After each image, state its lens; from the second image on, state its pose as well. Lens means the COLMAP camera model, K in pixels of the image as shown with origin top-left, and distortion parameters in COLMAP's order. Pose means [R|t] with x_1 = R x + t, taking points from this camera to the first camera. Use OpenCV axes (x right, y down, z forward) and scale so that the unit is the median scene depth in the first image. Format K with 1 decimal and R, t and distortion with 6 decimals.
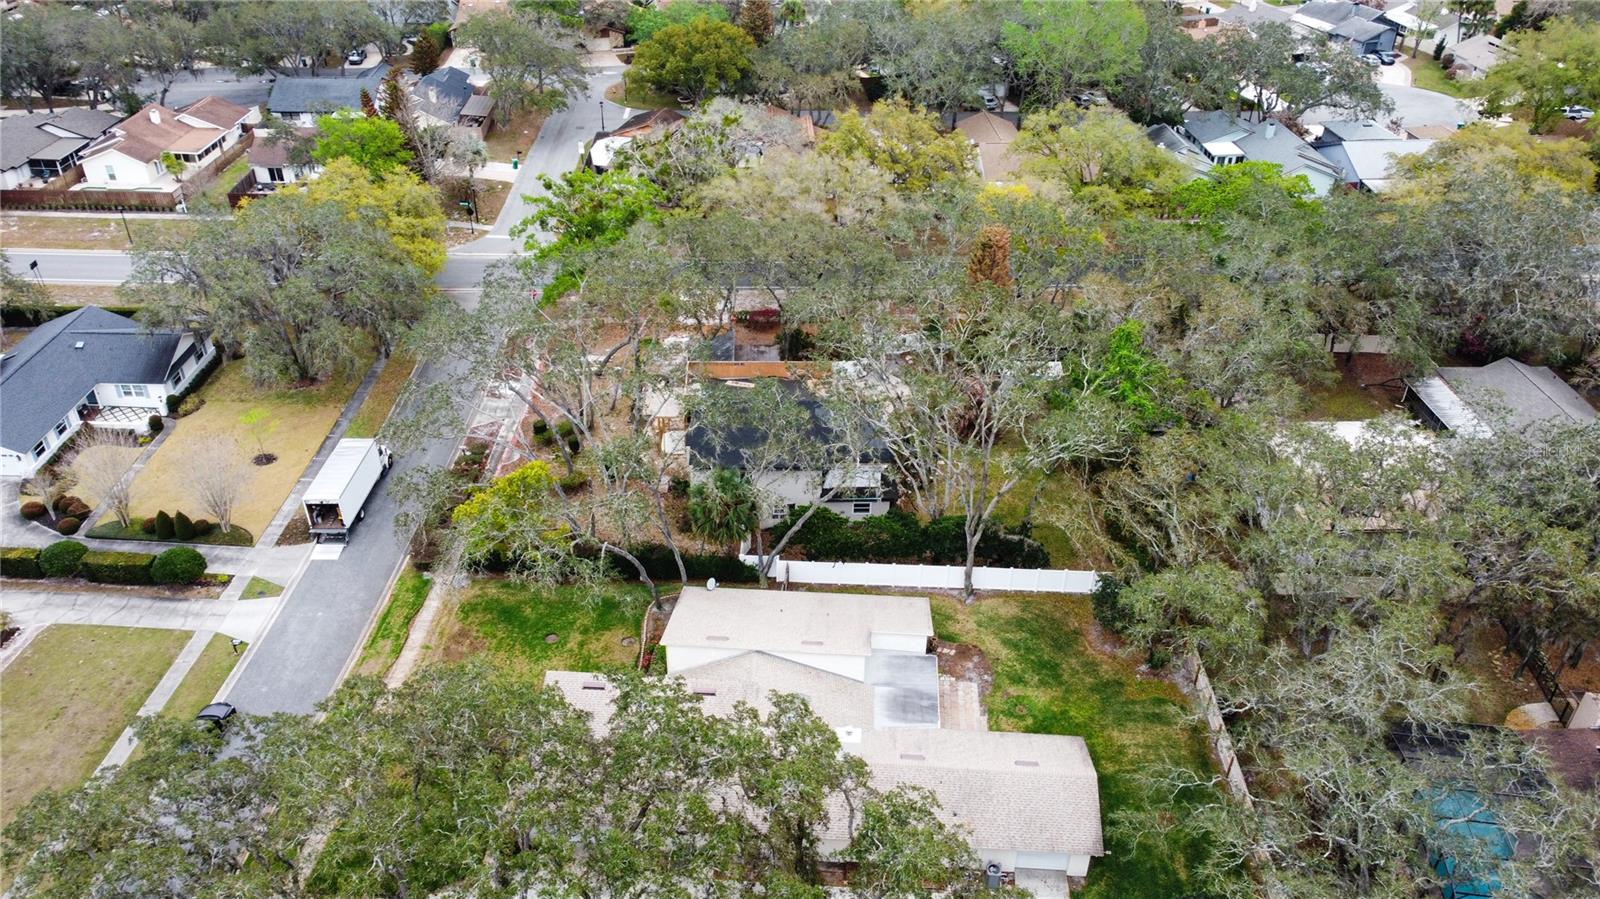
lens RADIAL K [[1204.5, 0, 800.0], [0, 1204.5, 449.5], [0, 0, 1]] dist [0.034466, -0.052183]
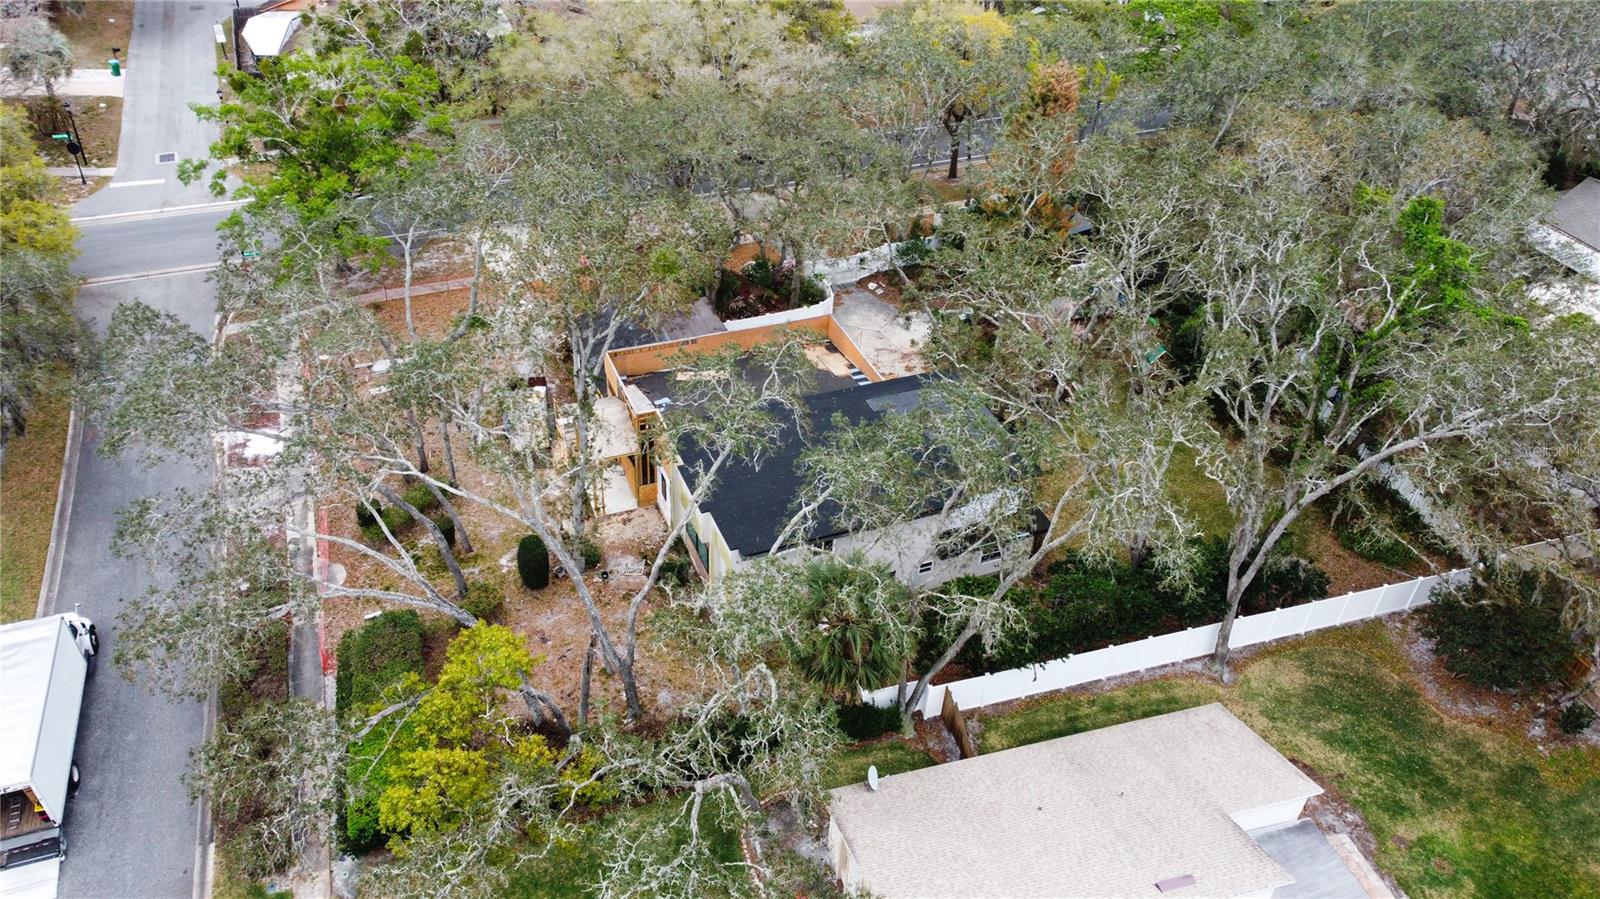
lens RADIAL K [[1204.5, 0, 800.0], [0, 1204.5, 449.5], [0, 0, 1]] dist [0.034466, -0.052183]
pose [[0.937534, -0.188312, 0.292523, -0.192741], [0.162174, 0.980454, 0.111402, -0.079654], [-0.307783, -0.057004, 0.949747, 0.420981]]
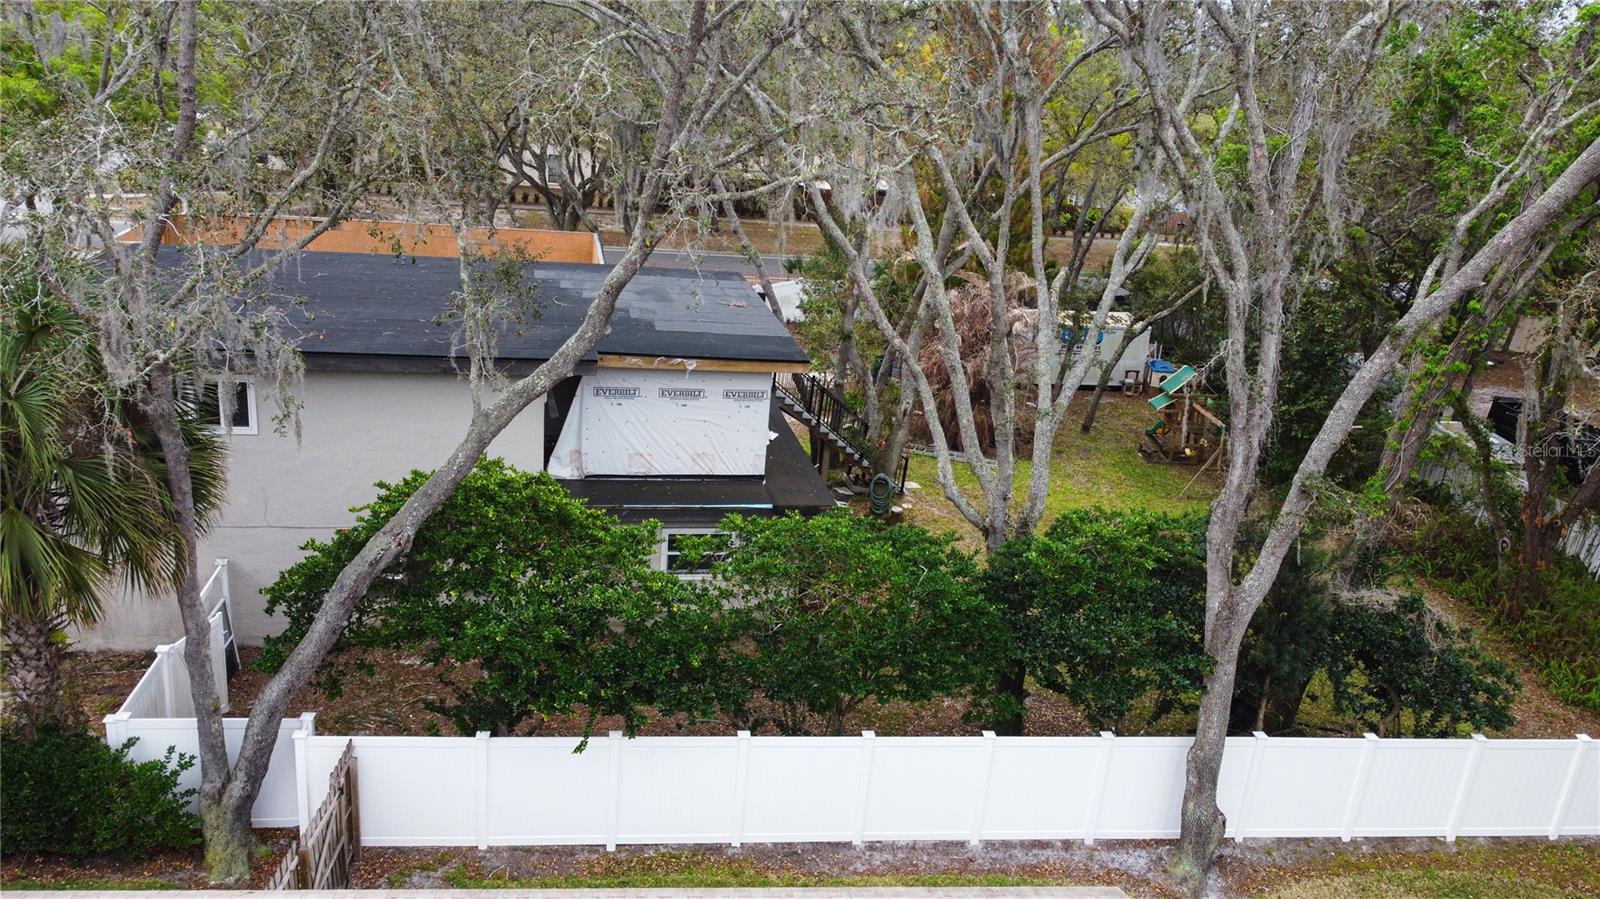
lens RADIAL K [[1204.5, 0, 800.0], [0, 1204.5, 449.5], [0, 0, 1]] dist [0.034466, -0.052183]
pose [[0.983713, 0.012081, 0.179339, 0.023264], [0.031592, 0.970586, -0.238673, 0.083874], [-0.176948, 0.240451, 0.954397, 0.679271]]
